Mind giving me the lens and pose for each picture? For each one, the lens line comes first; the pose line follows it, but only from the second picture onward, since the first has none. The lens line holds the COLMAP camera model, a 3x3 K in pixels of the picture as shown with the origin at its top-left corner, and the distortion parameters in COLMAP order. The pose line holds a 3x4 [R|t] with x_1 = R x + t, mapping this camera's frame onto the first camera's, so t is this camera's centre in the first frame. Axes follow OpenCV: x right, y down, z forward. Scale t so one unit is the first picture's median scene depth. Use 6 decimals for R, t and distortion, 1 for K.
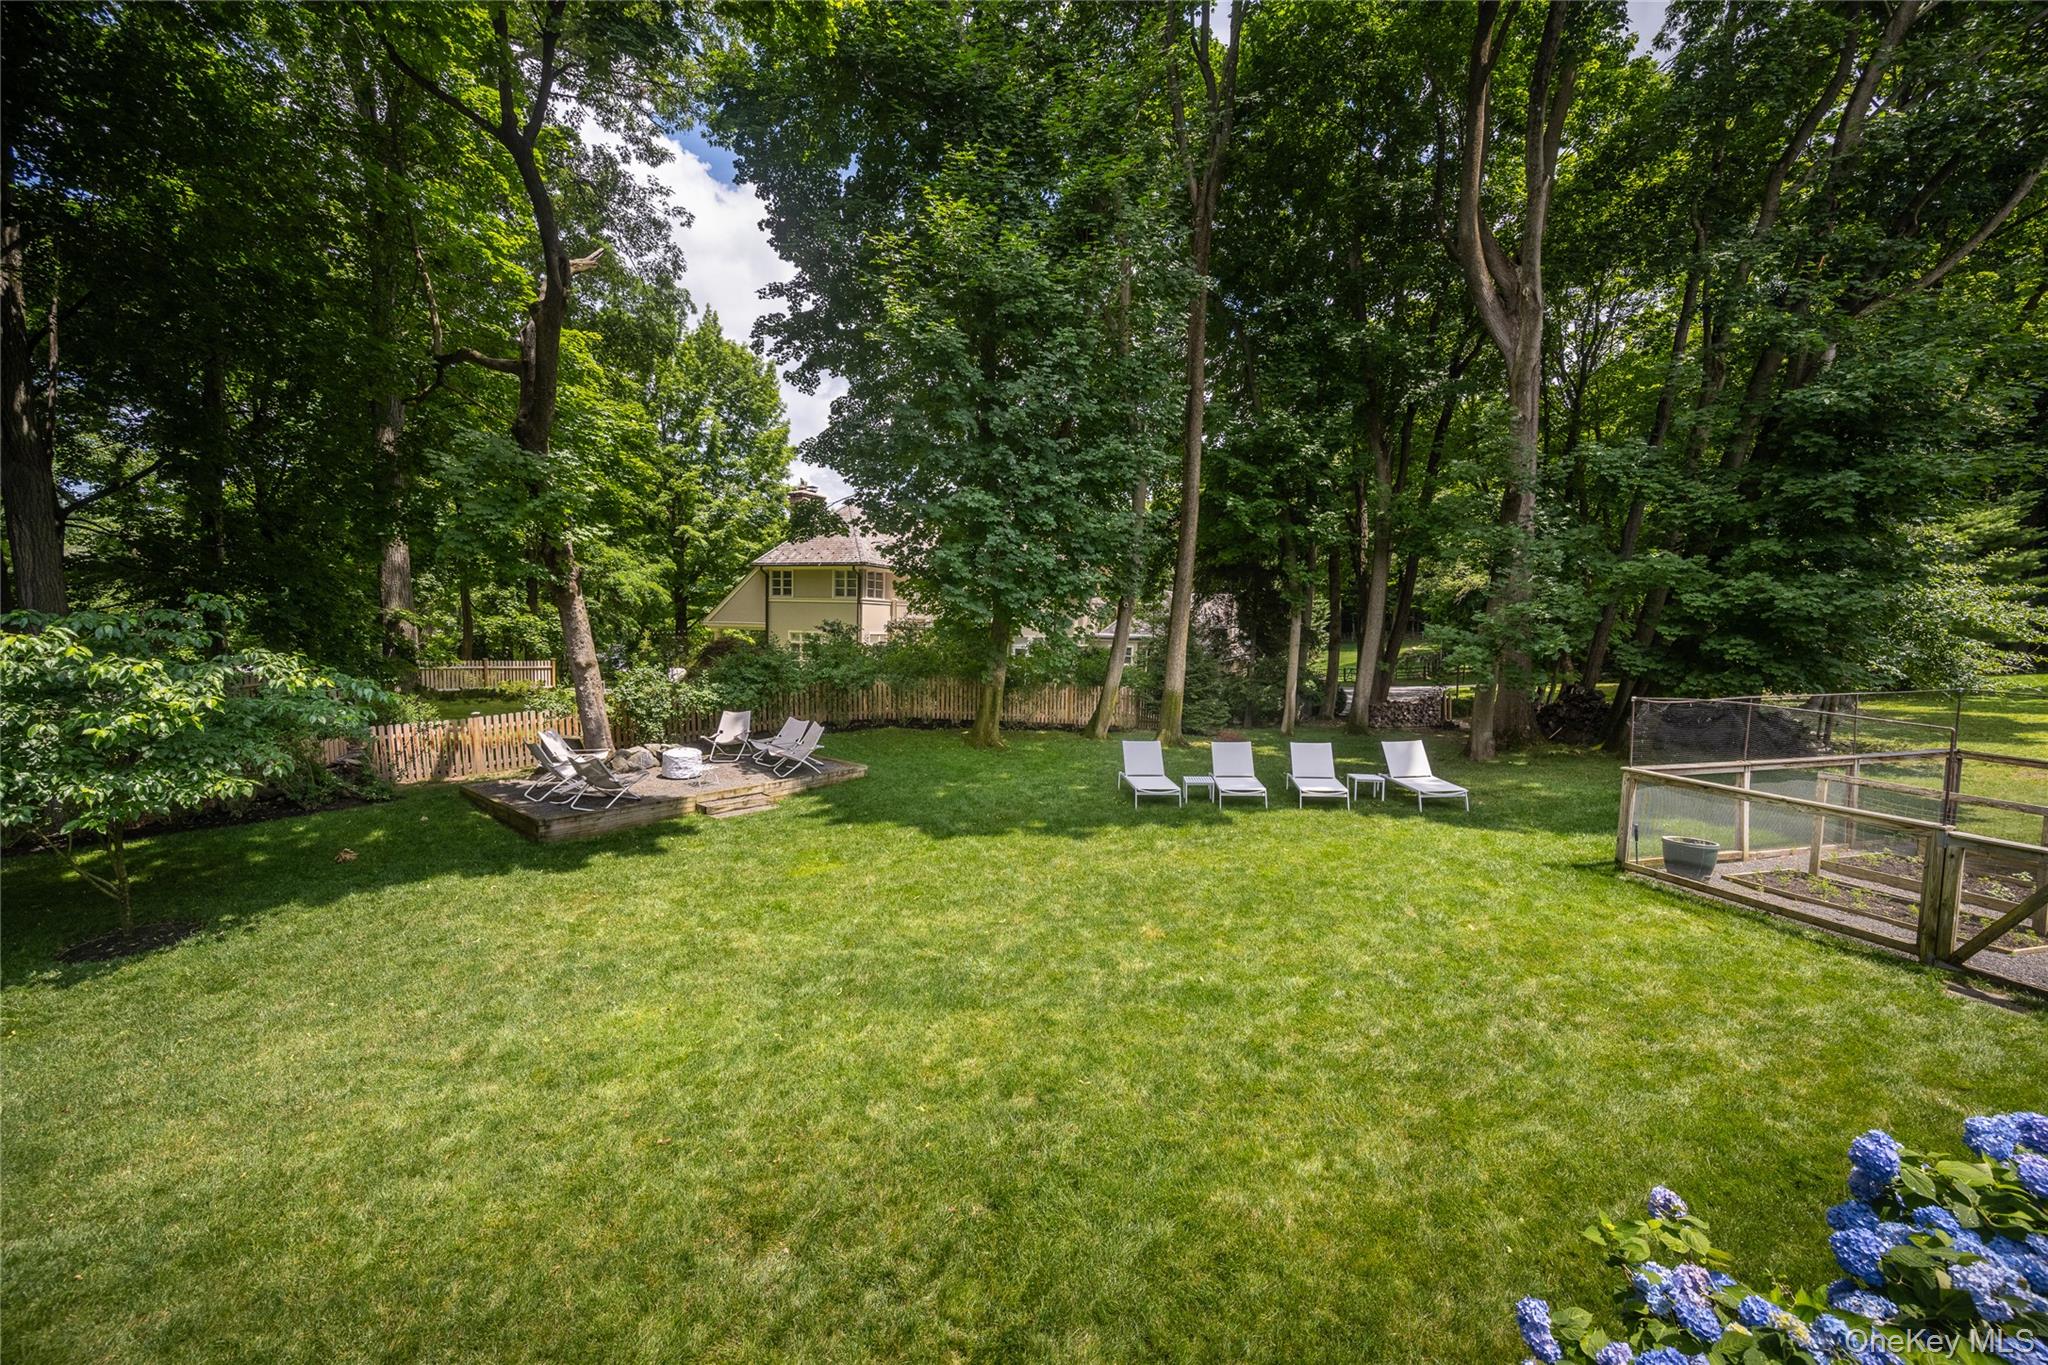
lens RADIAL K [[764.9, 0, 1024.0], [0, 764.9, 682.5], [0, 0, 1]] dist [0.000542, 0.000020]
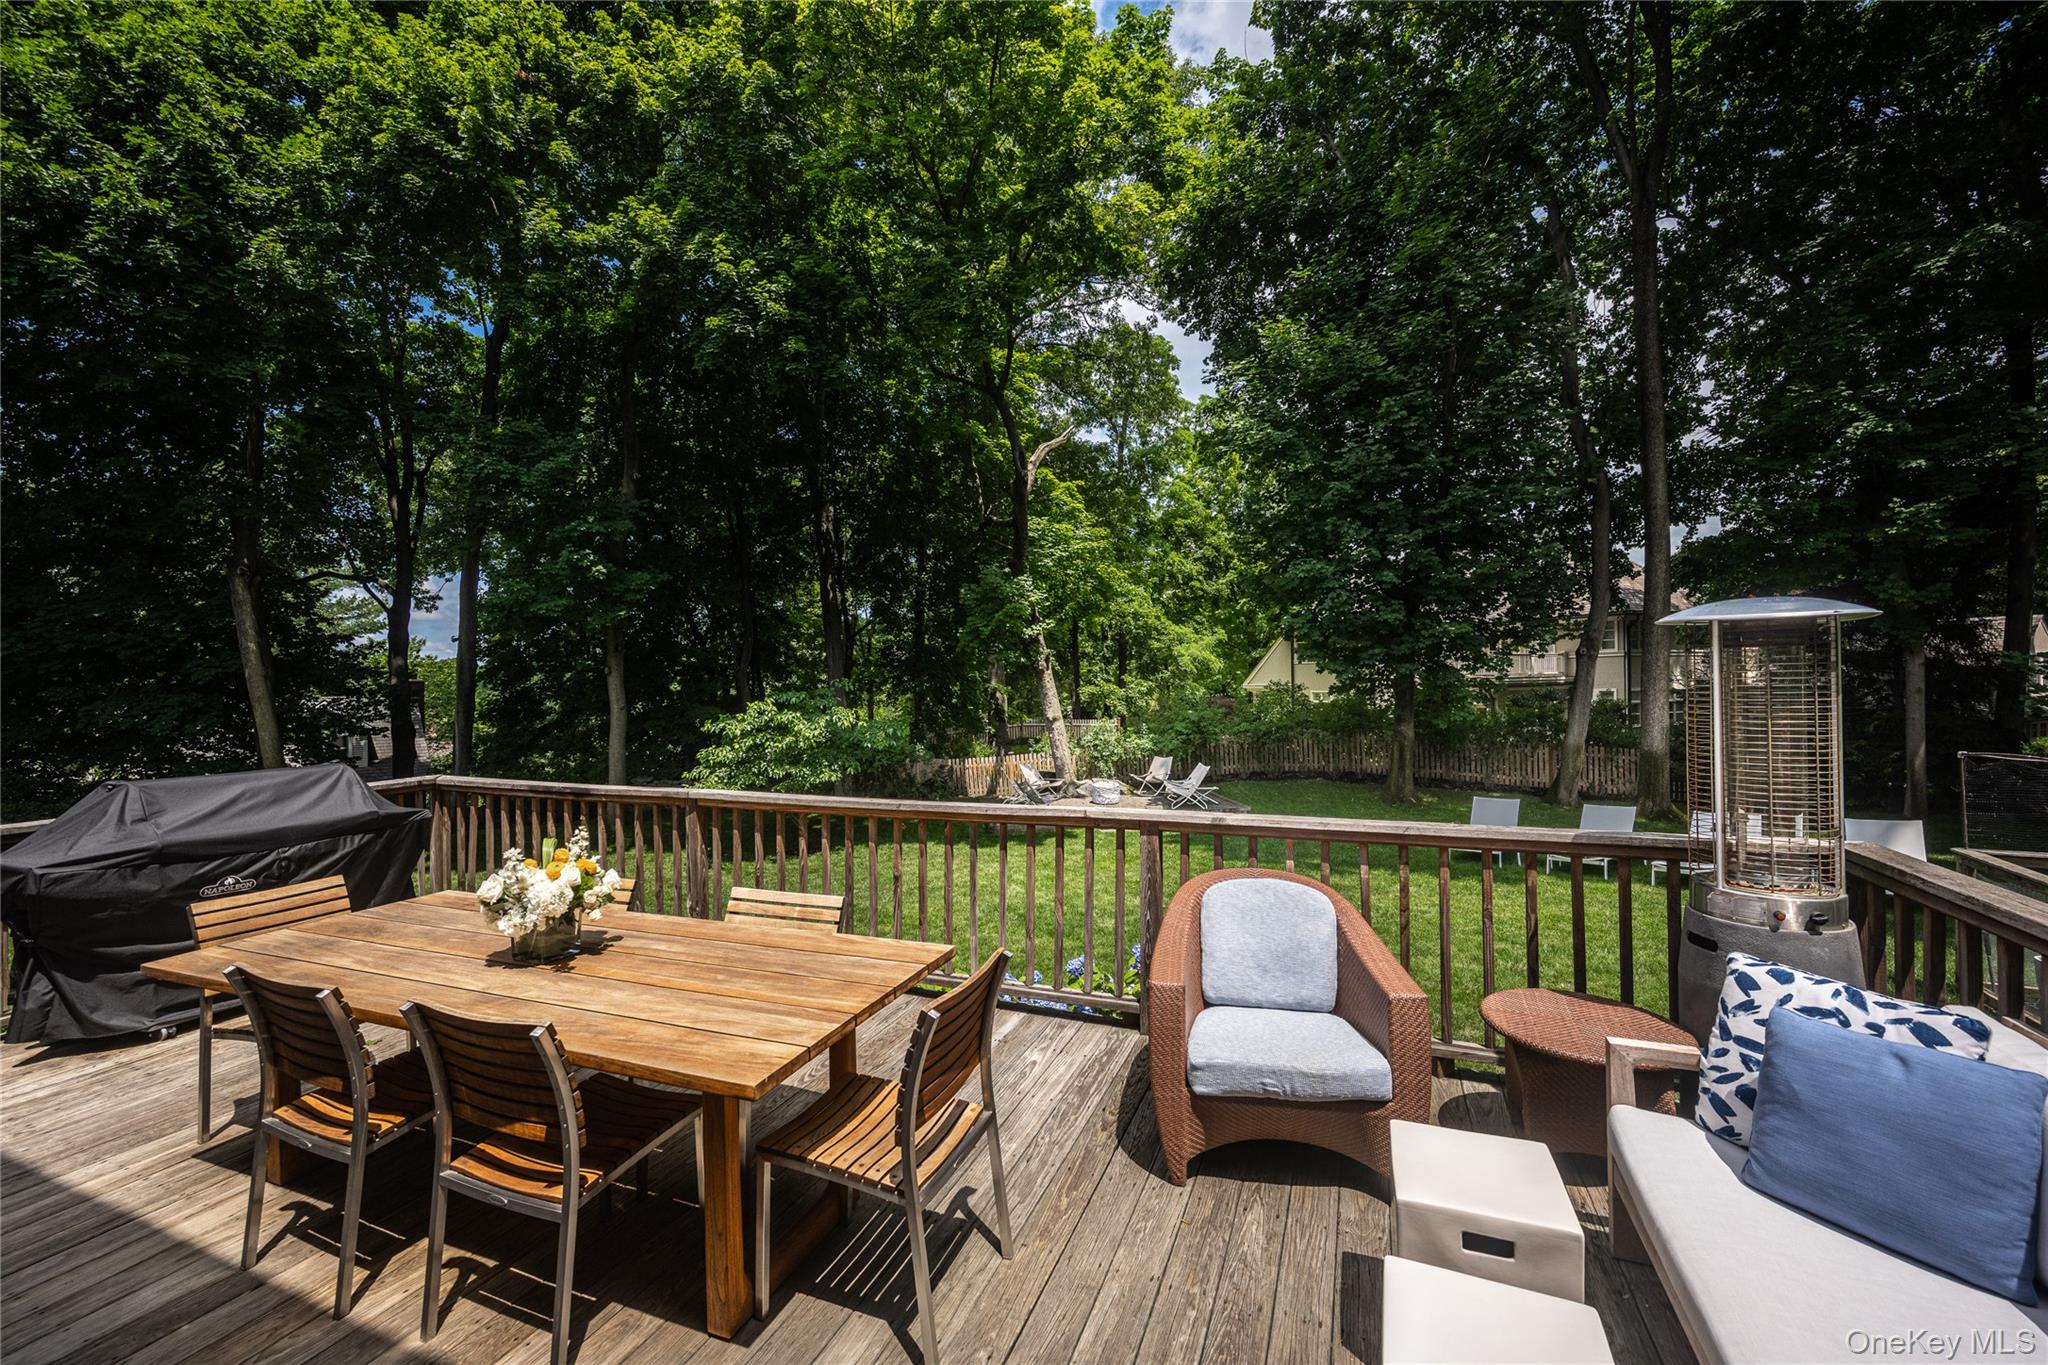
lens RADIAL K [[808.6, 0, 1069.1], [0, 808.6, 675.6], [0, 0, 1]] dist [-0.000359, -0.000068]
pose [[0.757146, -0.042873, -0.651837, 0.355379], [-0.015240, 0.996413, -0.083239, 0.017256], [0.653068, 0.072958, 0.753777, -0.093045]]
